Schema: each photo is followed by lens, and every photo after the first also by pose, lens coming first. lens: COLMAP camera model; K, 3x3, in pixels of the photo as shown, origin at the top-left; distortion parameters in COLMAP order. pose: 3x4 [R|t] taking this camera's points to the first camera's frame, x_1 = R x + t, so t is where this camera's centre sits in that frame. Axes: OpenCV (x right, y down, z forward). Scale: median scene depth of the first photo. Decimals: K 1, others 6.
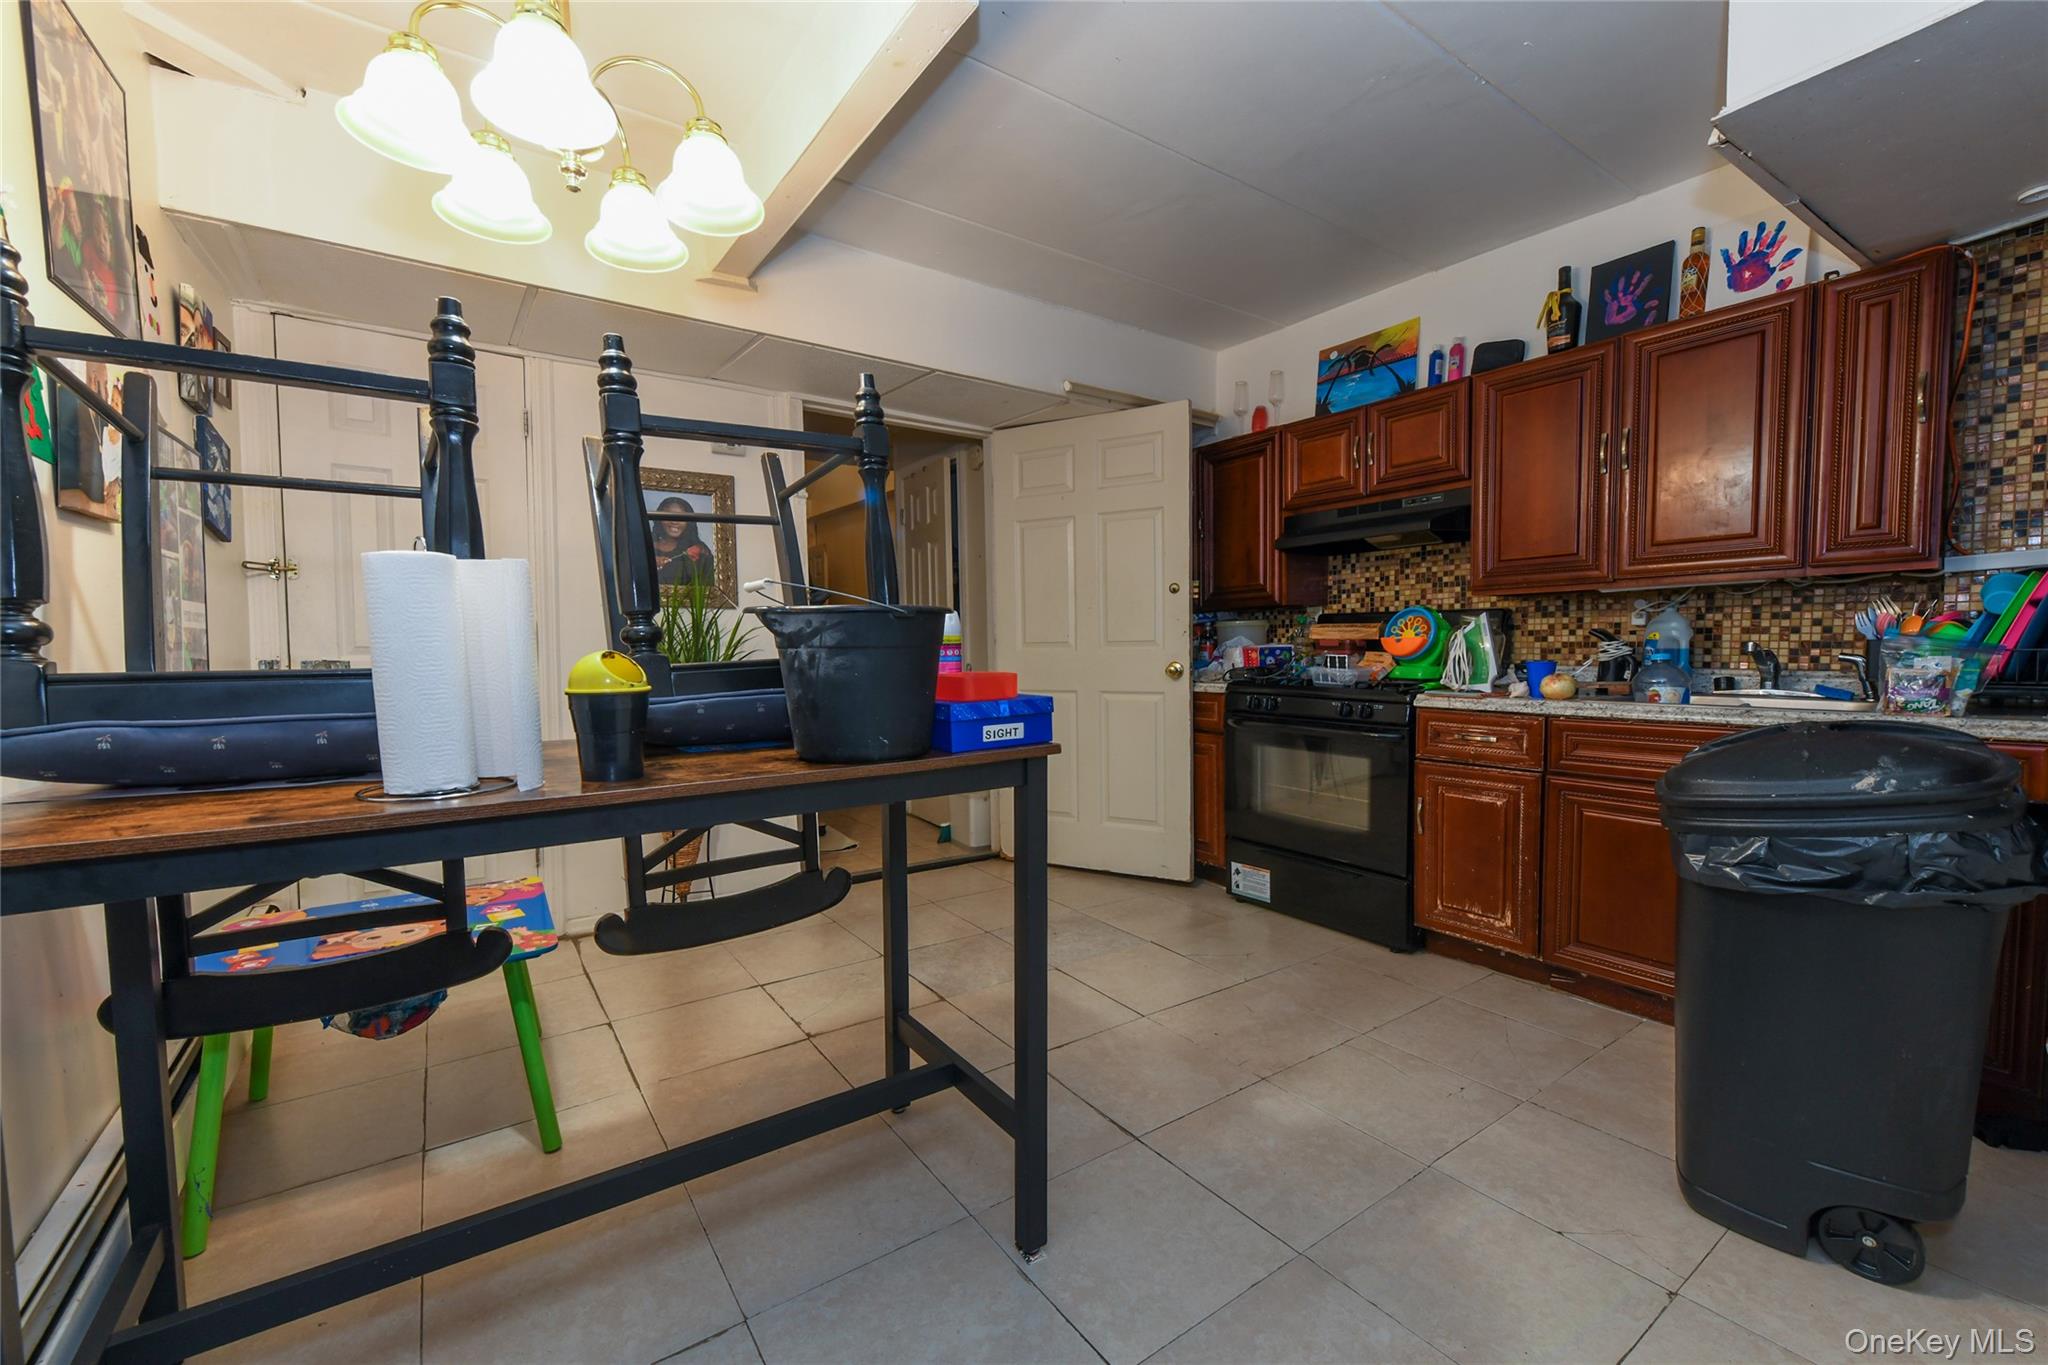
lens RADIAL K [[848.1, 0, 1064.5], [0, 848.1, 710.5], [0, 0, 1]] dist [0.001417, -0.005849]
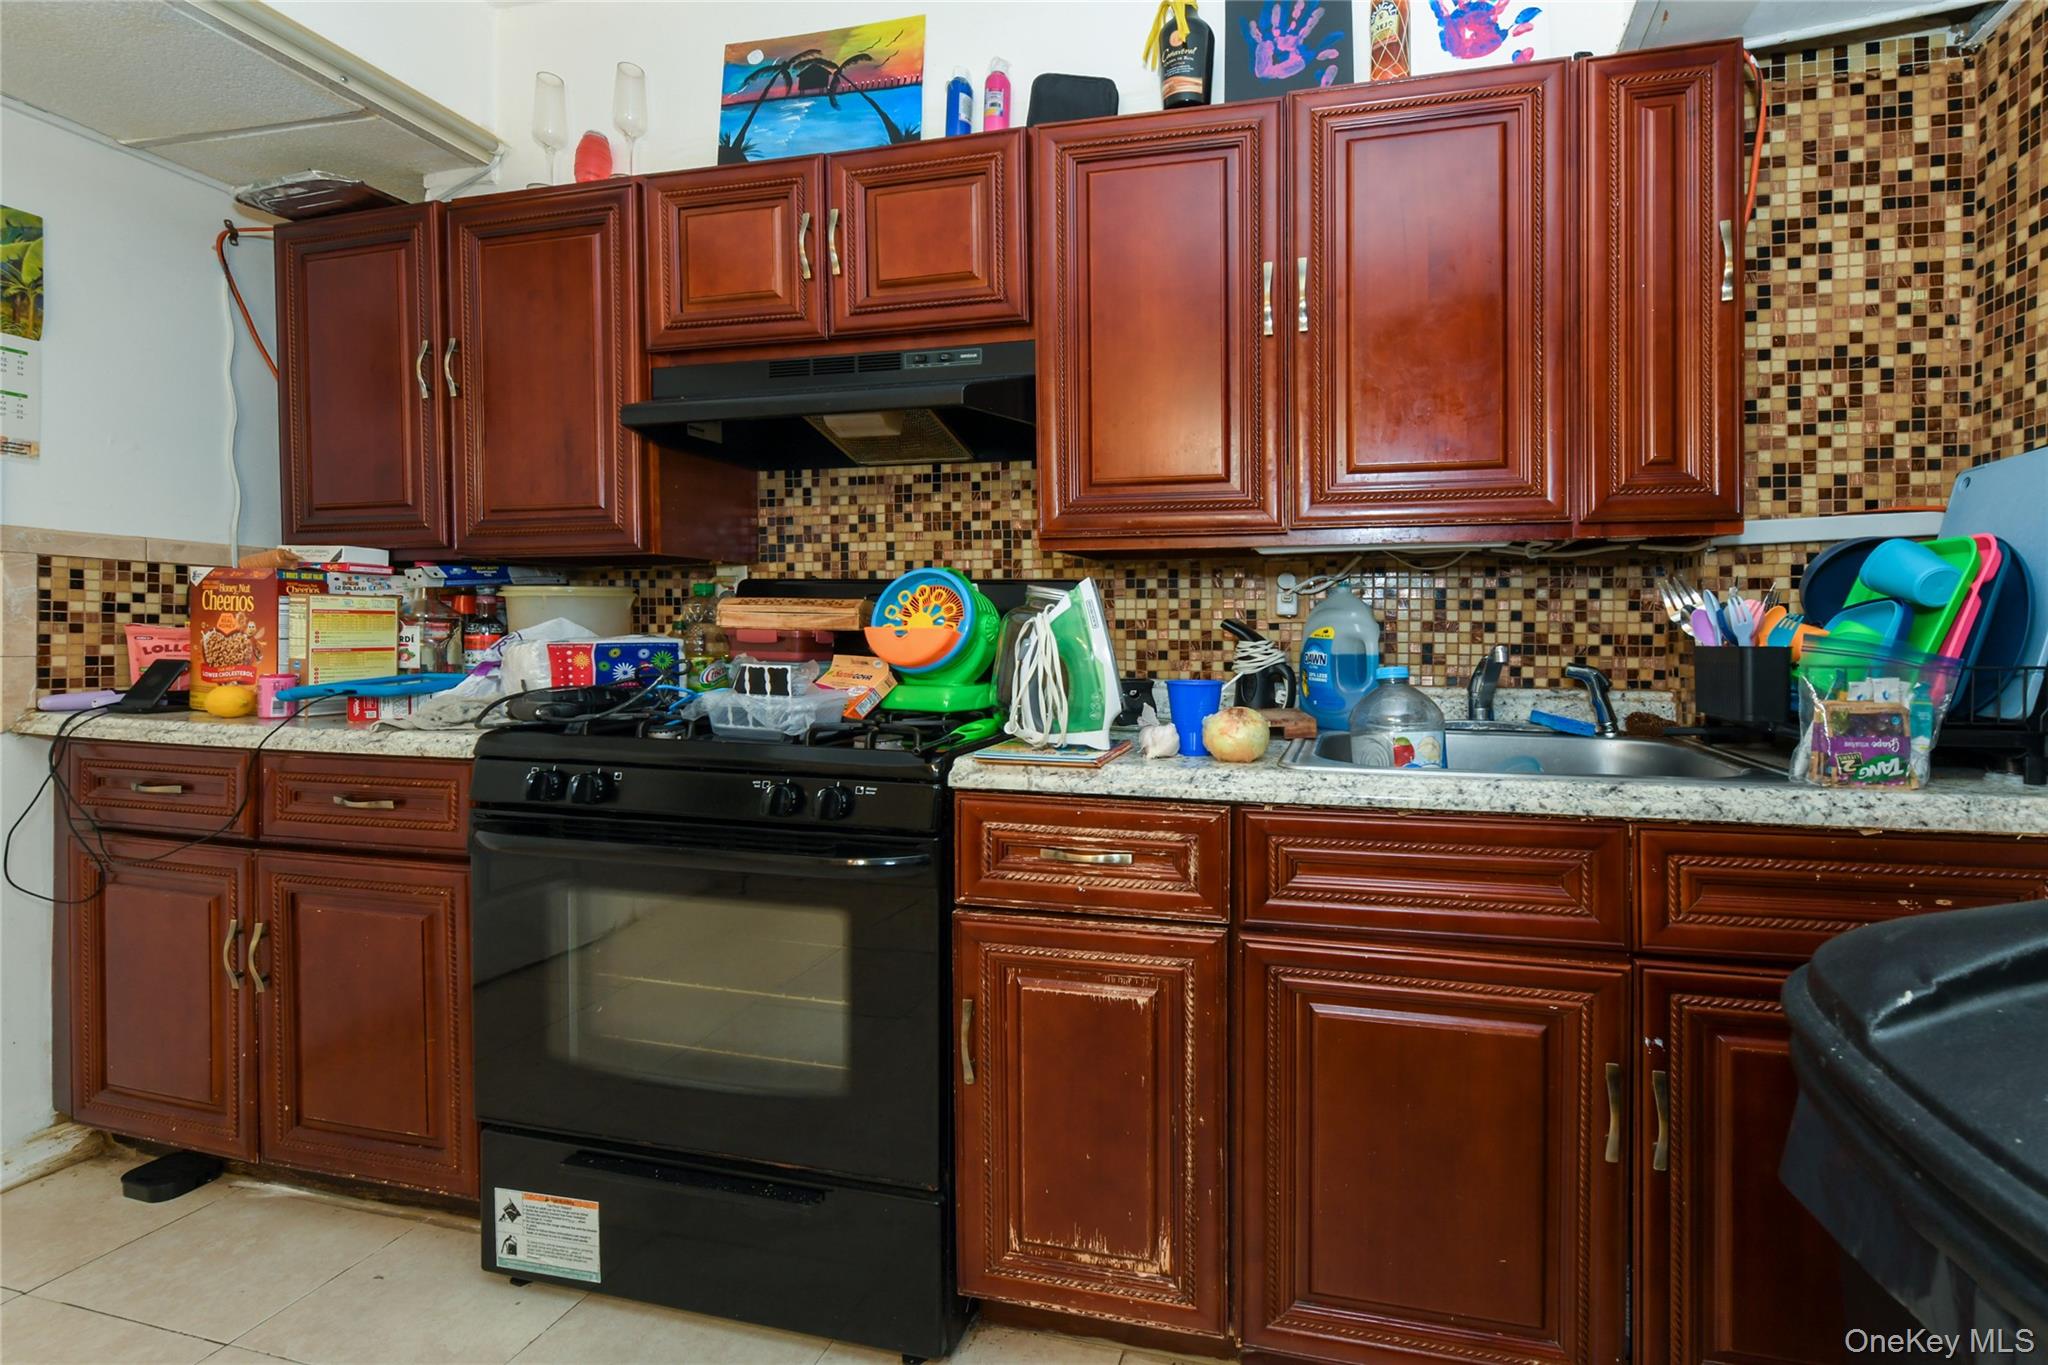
lens RADIAL K [[853.6, 0, 1177.1], [0, 853.6, 648.0], [0, 0, 1]] dist [0.010404, -0.000173]
pose [[0.751942, 0.002454, 0.659224, 0.195605], [0.037999, 0.998169, -0.047060, -0.046684], [-0.658133, 0.060436, 0.750472, 0.545337]]
